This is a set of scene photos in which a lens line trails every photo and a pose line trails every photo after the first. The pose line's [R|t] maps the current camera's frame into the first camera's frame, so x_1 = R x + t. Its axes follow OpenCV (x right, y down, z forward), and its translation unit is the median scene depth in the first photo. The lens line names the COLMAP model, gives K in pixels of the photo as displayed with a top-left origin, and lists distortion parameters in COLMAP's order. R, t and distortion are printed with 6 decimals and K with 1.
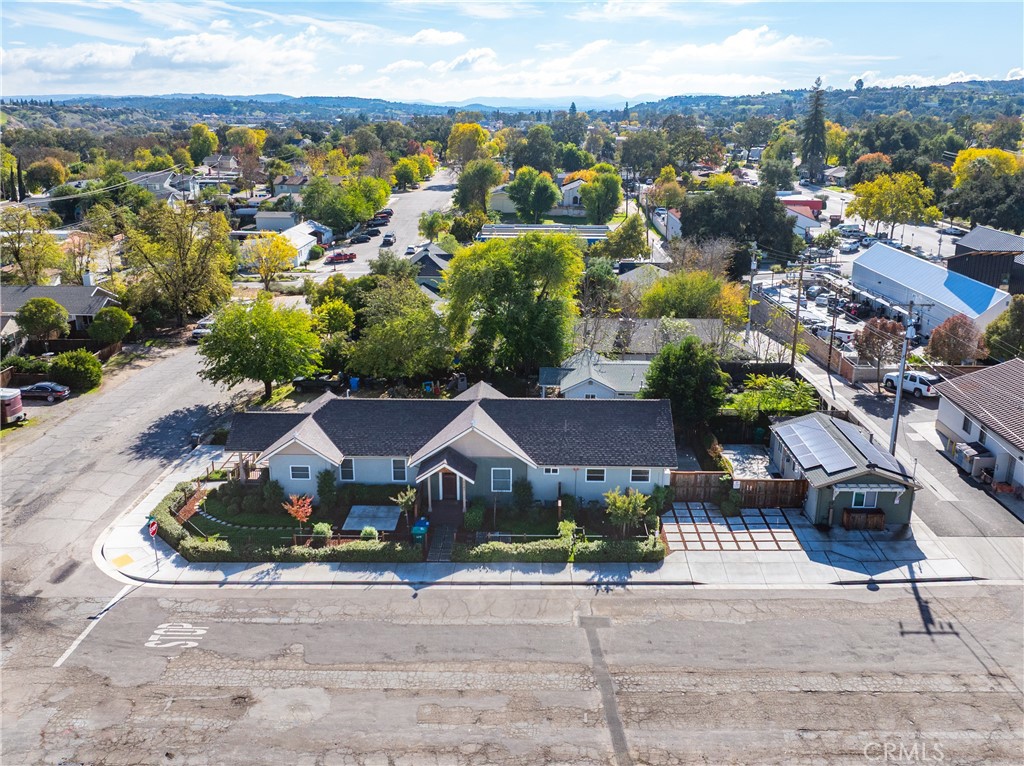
lens RADIAL K [[846.6, 0, 512.0], [0, 846.6, 383.0], [0, 0, 1]] dist [-0.036045, 0.000393]
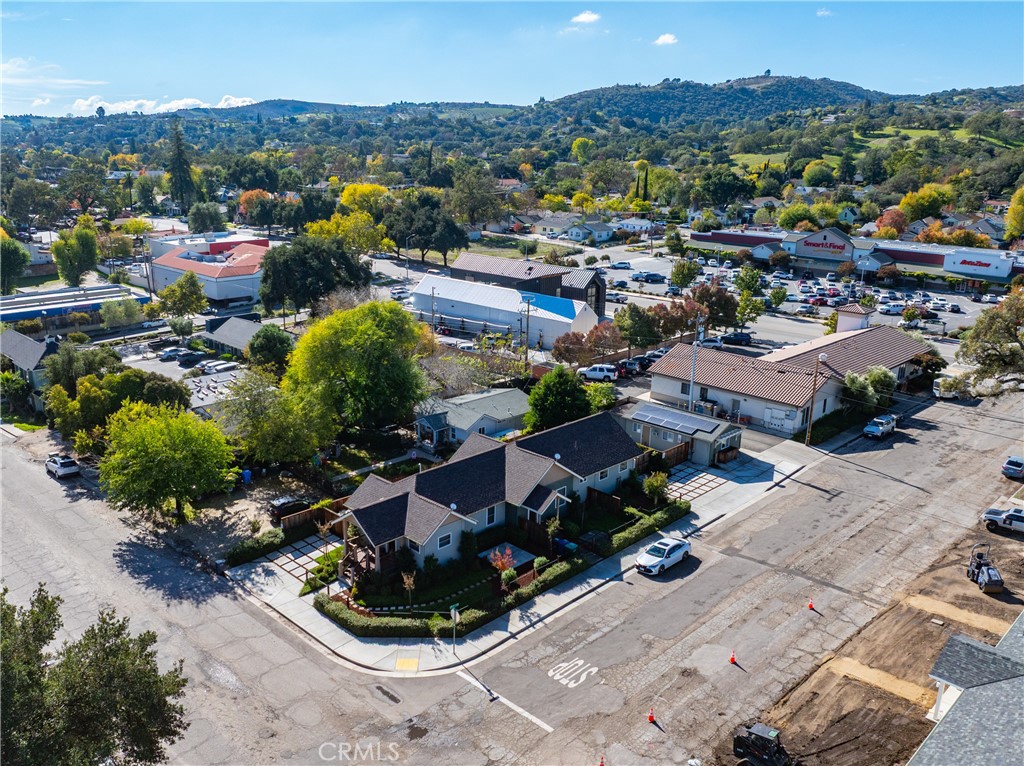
lens RADIAL K [[849.5, 0, 457.3], [0, 849.5, 384.8], [0, 0, 1]] dist [-0.023469, -0.010396]
pose [[0.712908, -0.190057, 0.675011, -1.128263], [0.207881, 0.976583, 0.055416, -0.184053], [-0.669737, 0.100816, 0.735723, 0.152239]]
